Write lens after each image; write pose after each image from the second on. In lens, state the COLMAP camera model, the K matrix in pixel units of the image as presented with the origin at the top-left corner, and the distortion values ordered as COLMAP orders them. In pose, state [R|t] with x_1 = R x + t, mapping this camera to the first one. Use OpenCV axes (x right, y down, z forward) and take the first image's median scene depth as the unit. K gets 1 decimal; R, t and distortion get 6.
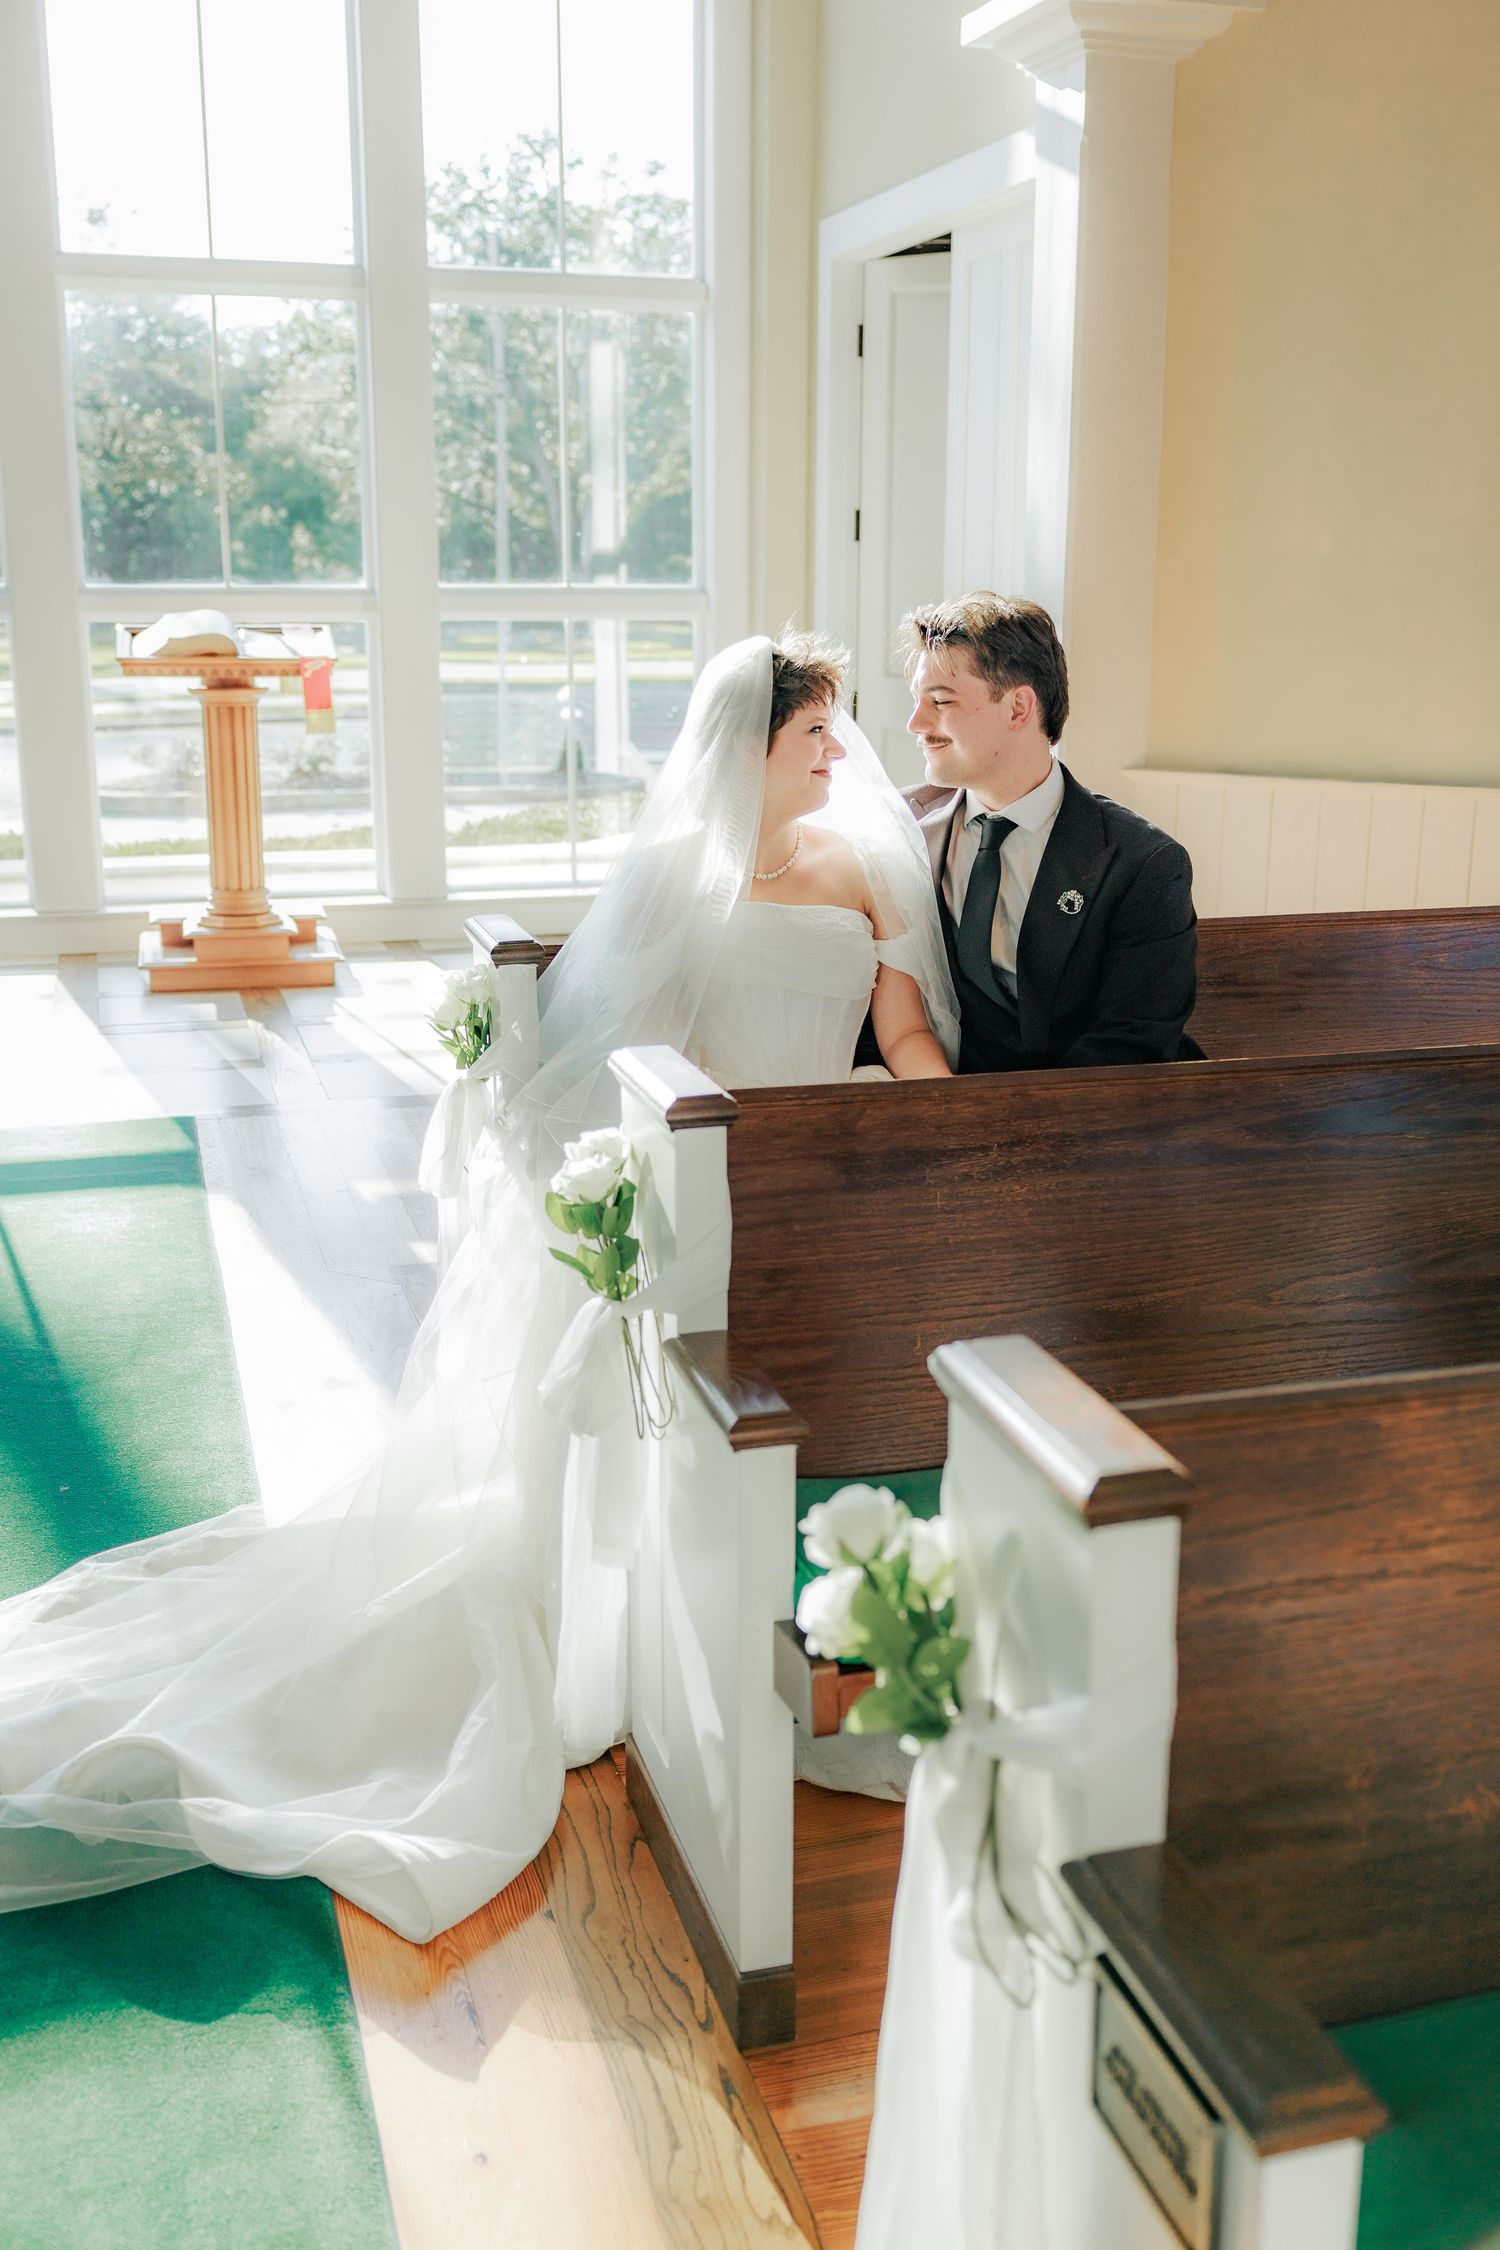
lens RADIAL K [[2248.2, 0, 740.4], [0, 2248.2, 1104.1], [0, 0, 1]] dist [0.001057, 0.000000]
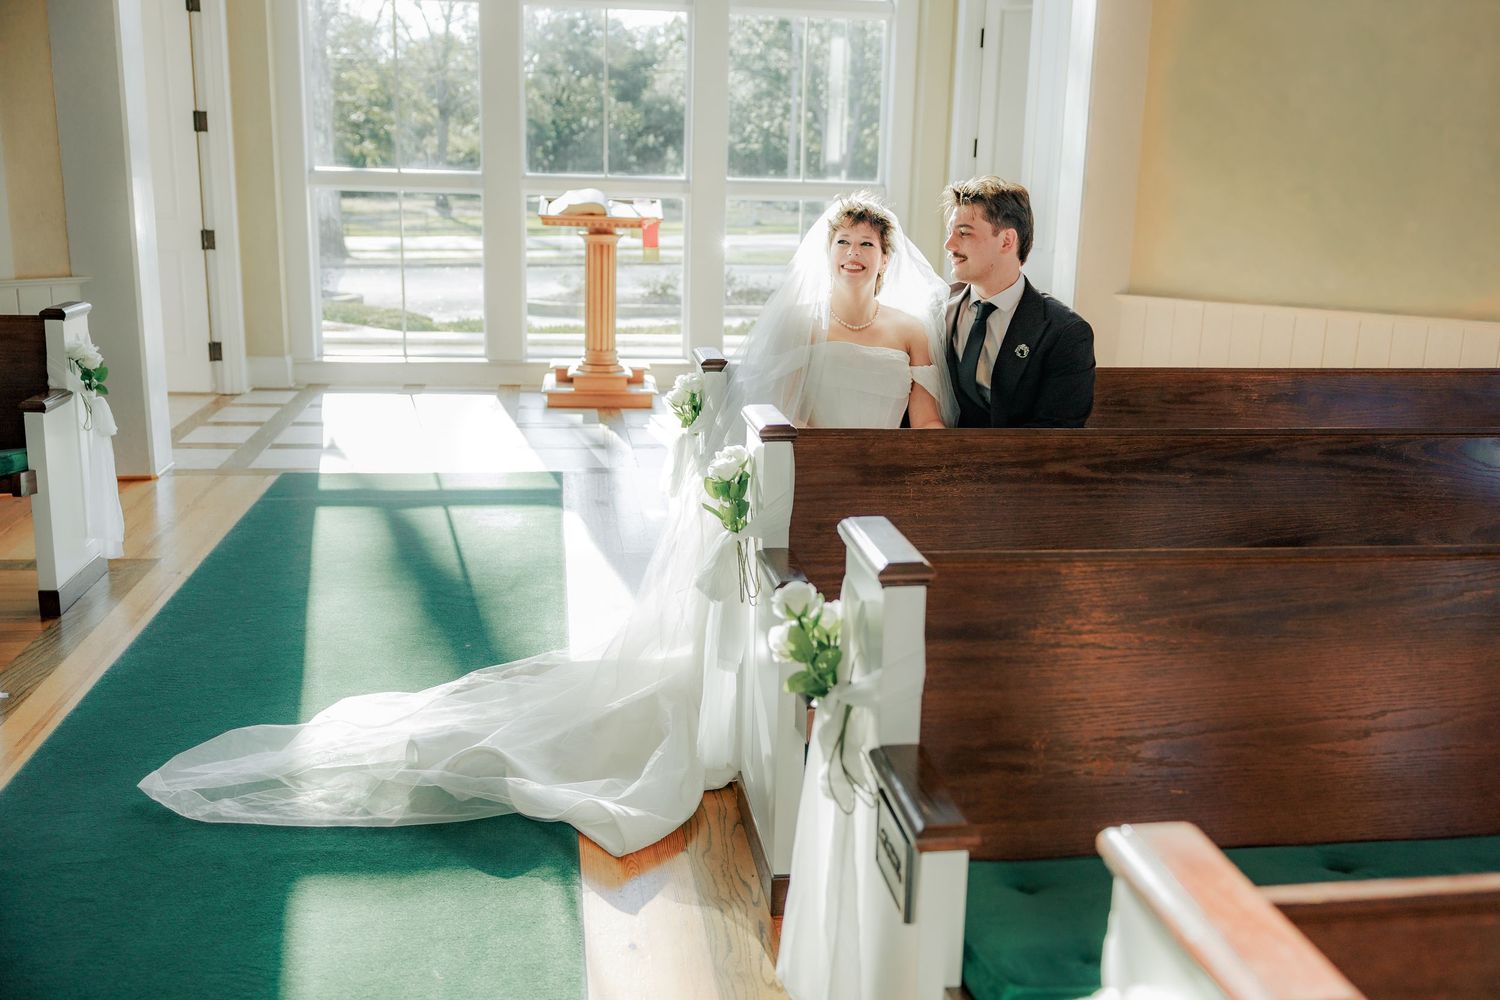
lens RADIAL K [[1498.8, 0, 757.6], [0, 1498.8, 511.0], [0, 0, 1]] dist [0.001057, 0.000000]
pose [[0.988932, 0.051650, -0.139088, 0.128694], [-0.054292, 0.998408, -0.015272, 0.079403], [0.138078, 0.022654, 0.990162, -0.249755]]
